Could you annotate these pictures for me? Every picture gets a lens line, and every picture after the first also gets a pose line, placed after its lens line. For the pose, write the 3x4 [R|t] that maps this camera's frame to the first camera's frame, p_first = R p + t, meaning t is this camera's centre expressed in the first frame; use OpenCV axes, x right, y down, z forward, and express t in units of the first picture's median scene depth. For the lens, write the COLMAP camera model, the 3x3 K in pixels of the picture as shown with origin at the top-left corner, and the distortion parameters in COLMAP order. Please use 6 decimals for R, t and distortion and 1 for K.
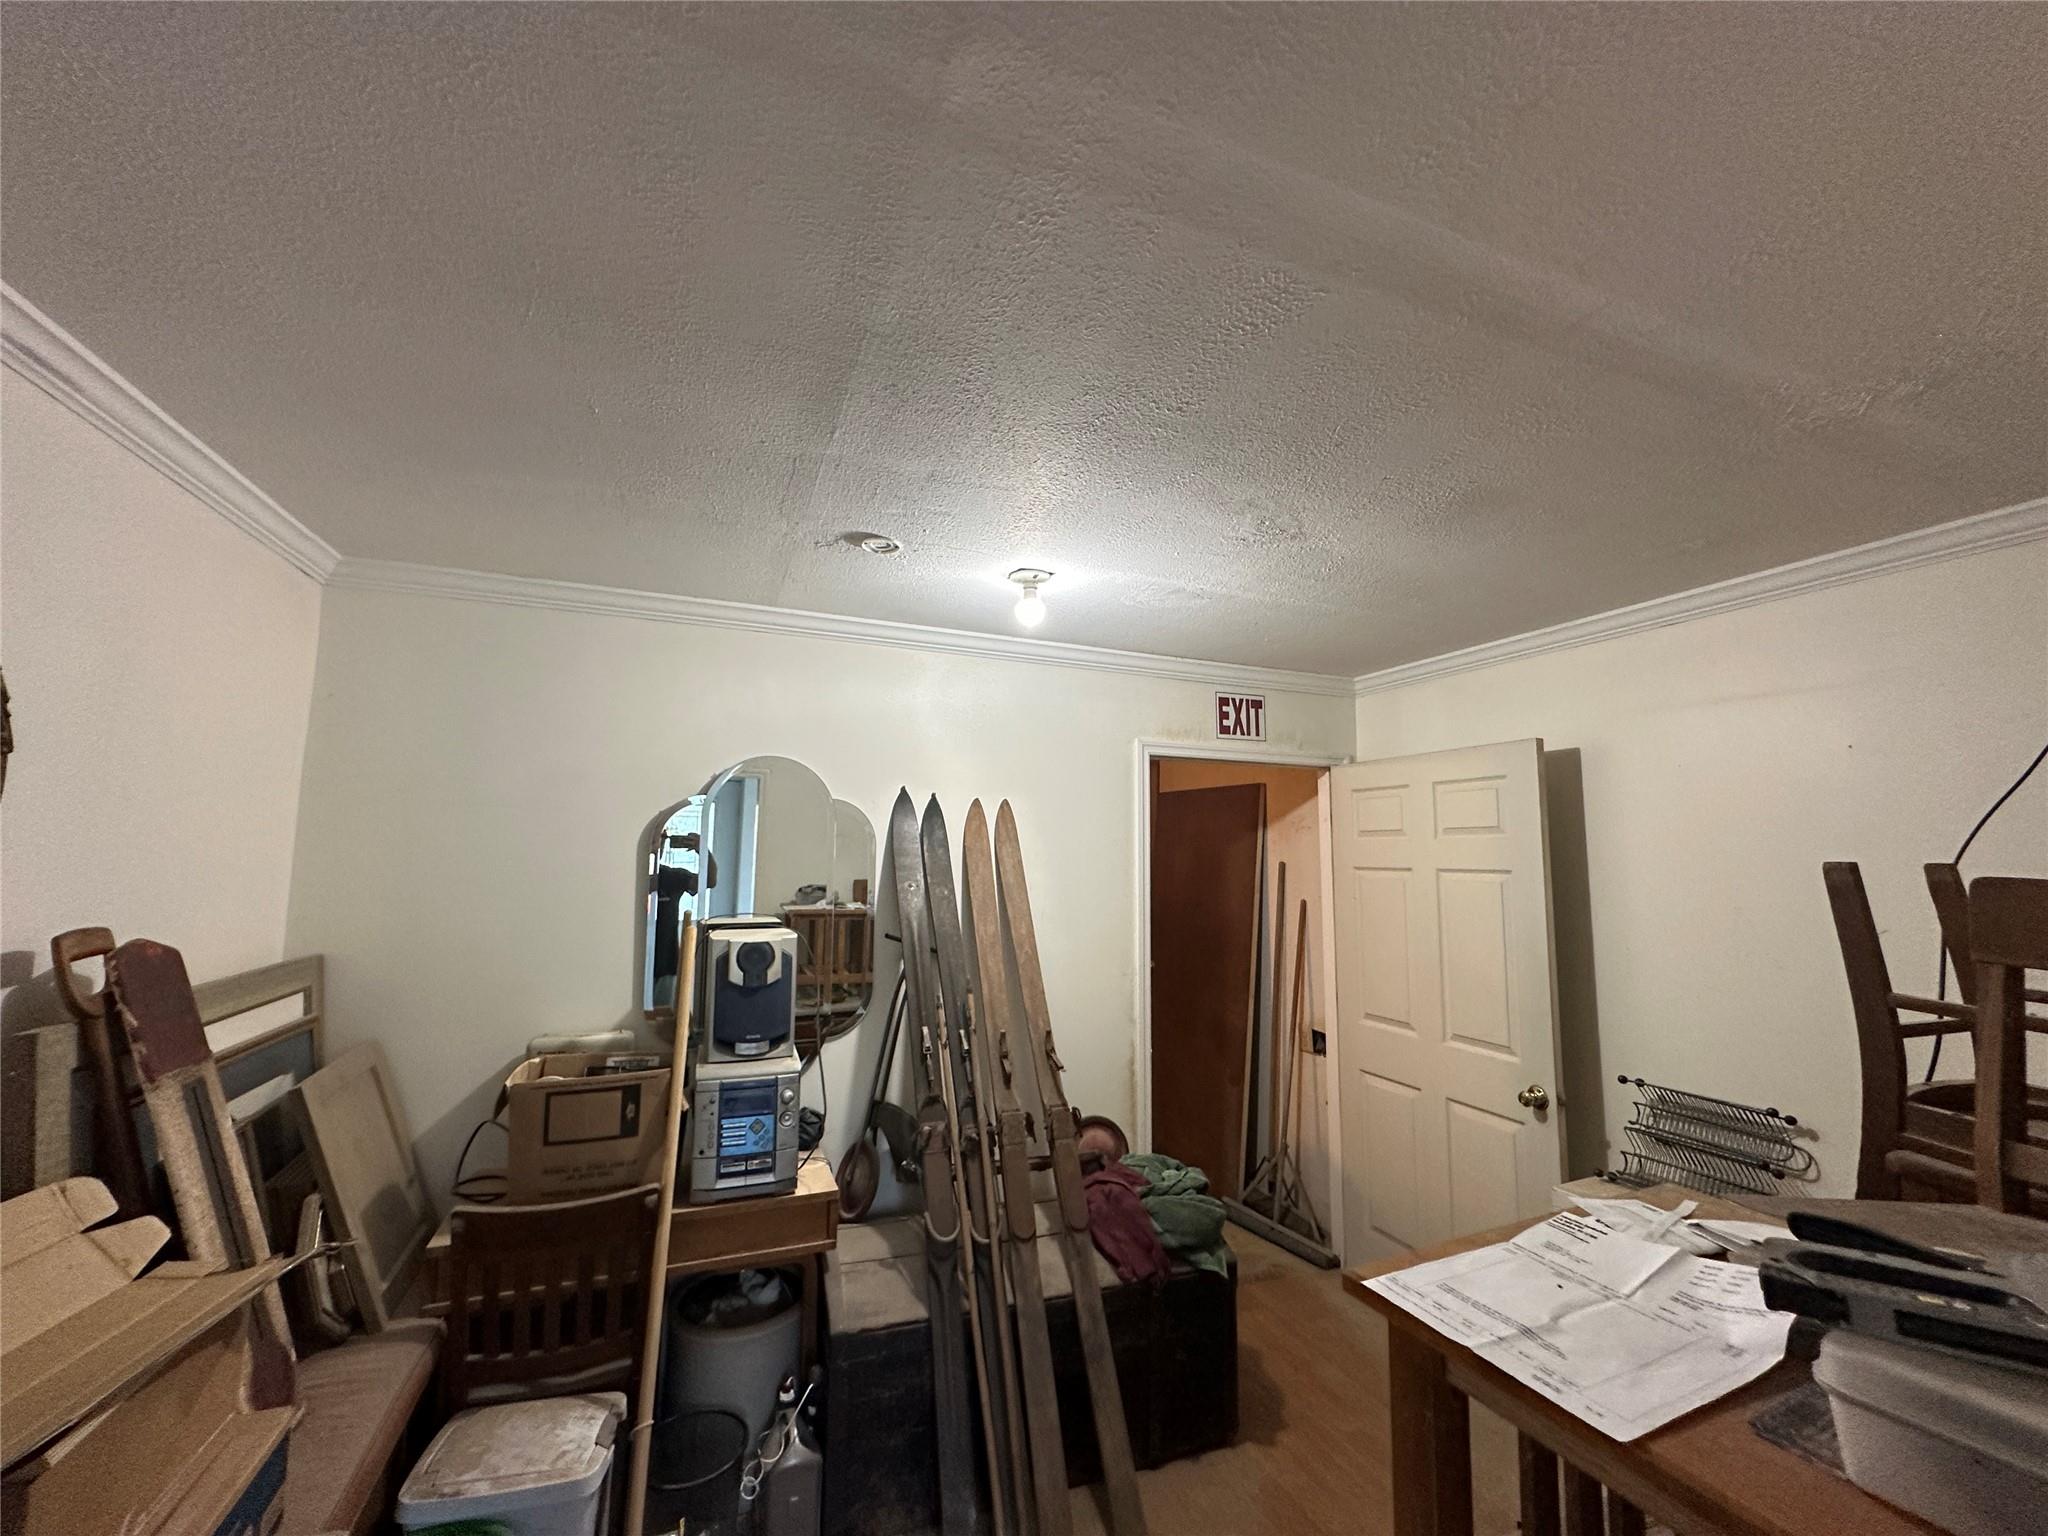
lens RADIAL K [[816.6, 0, 1023.6], [0, 816.6, 772.8], [0, 0, 1]] dist [-0.005463, 0.001211]
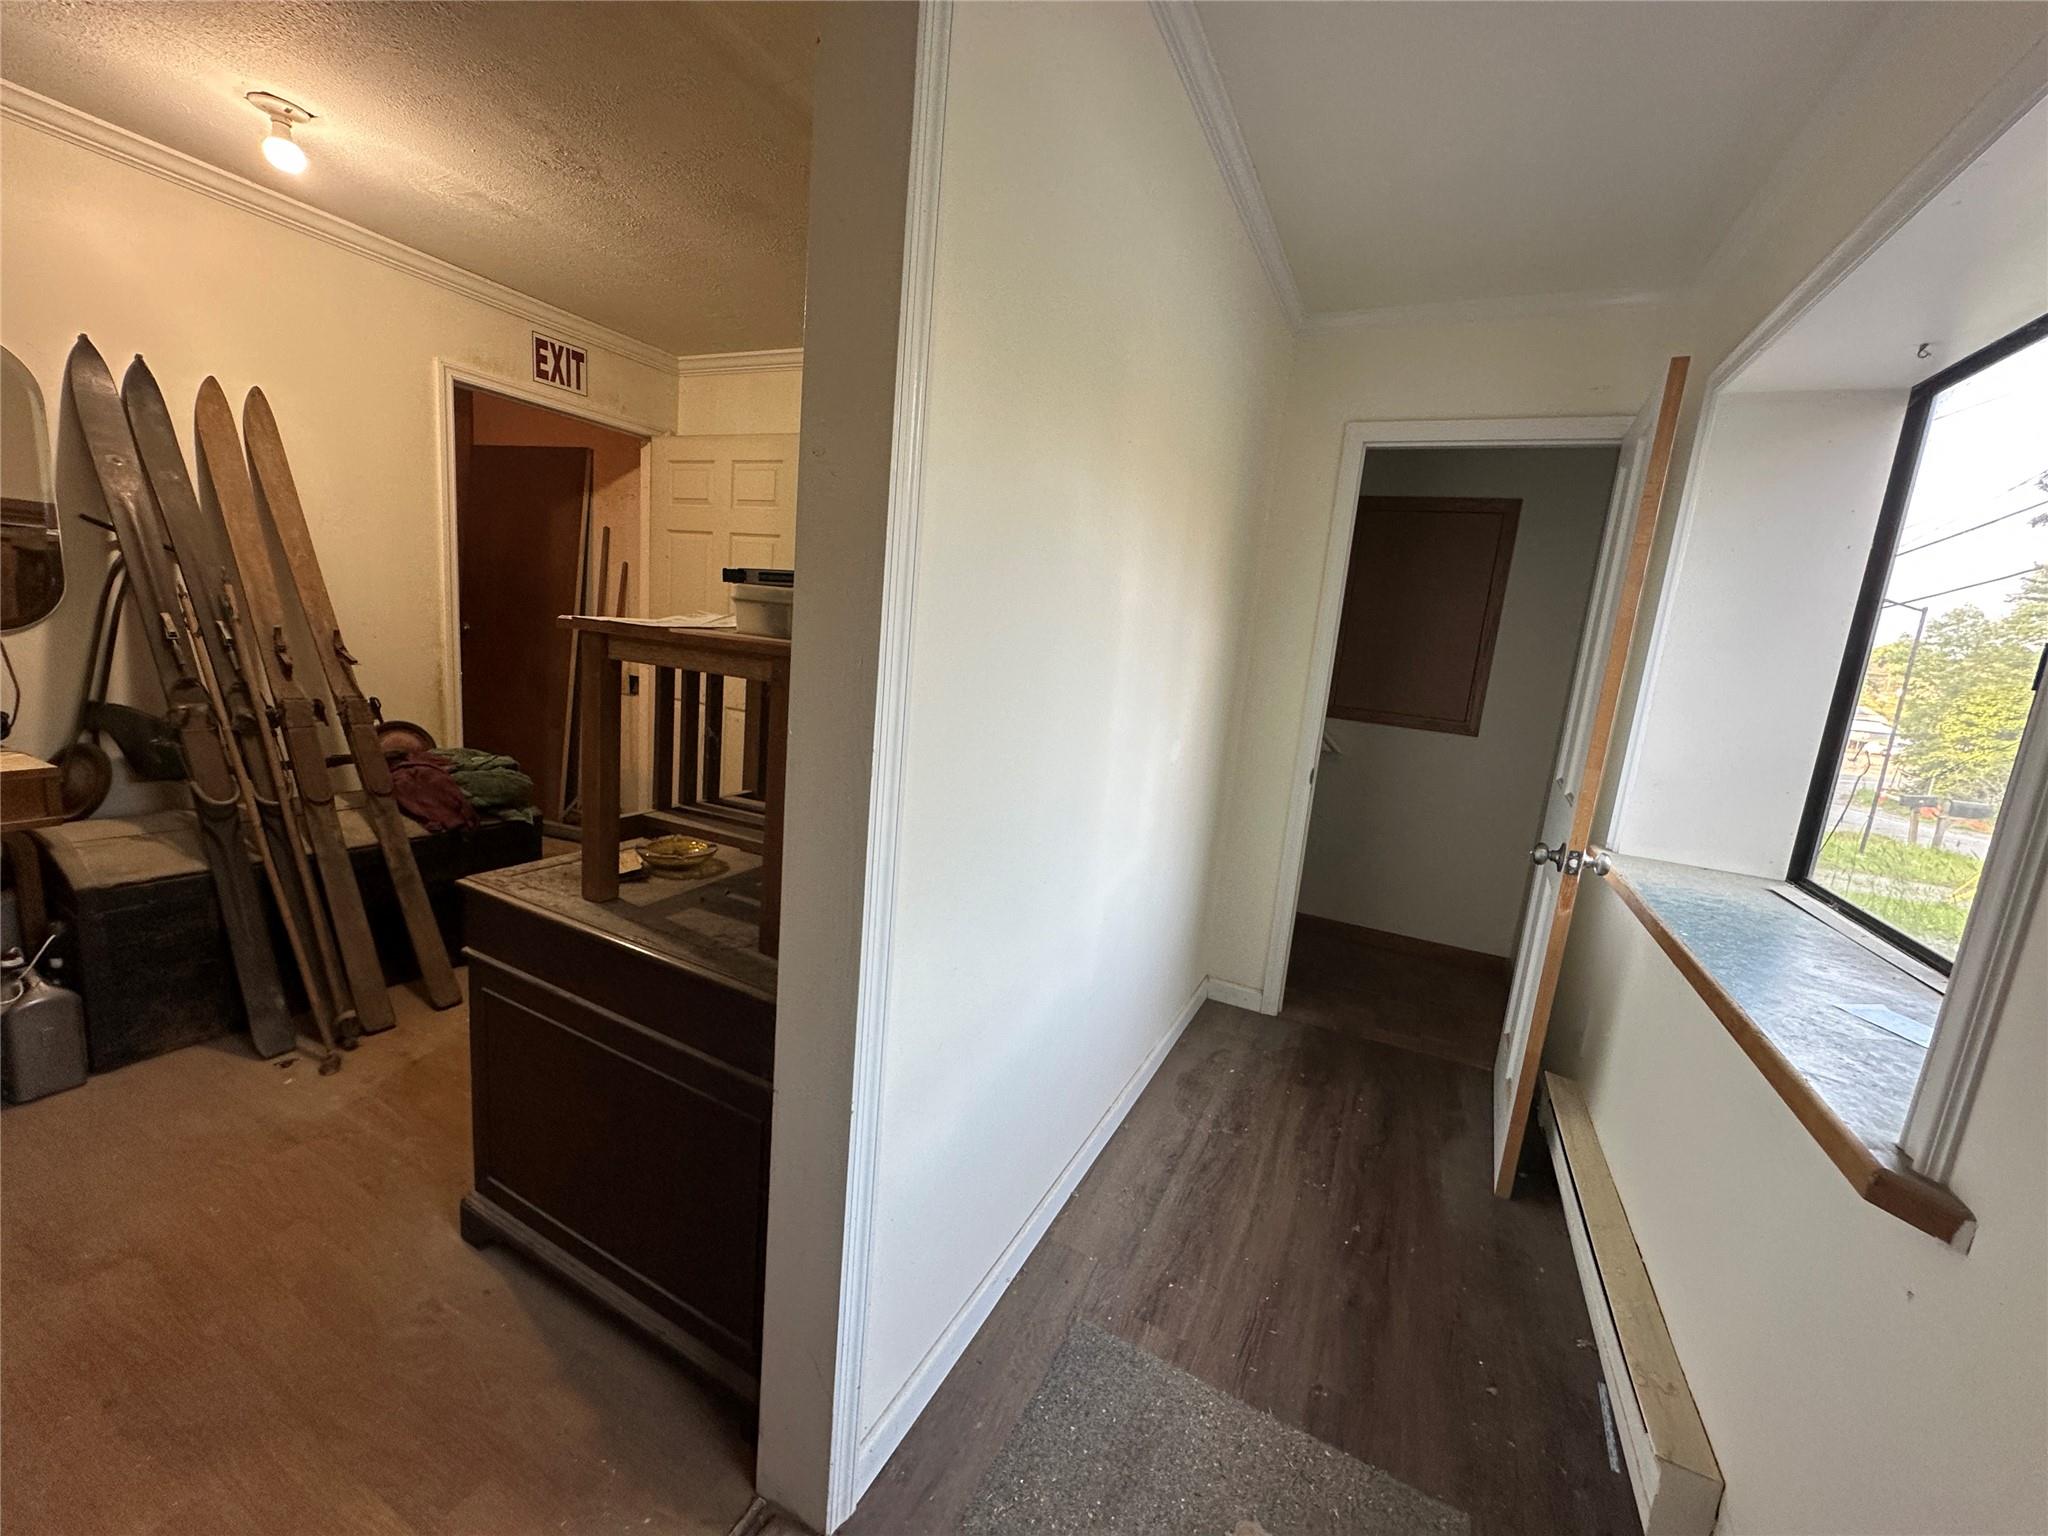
lens RADIAL K [[816.6, 0, 1025.6], [0, 816.6, 768.1], [0, 0, 1]] dist [-0.005463, 0.001211]
pose [[0.739309, -0.061103, 0.670588, -0.025871], [-0.150818, 0.955548, 0.253342, 0.092175], [-0.656259, -0.288435, 0.697230, -0.330440]]
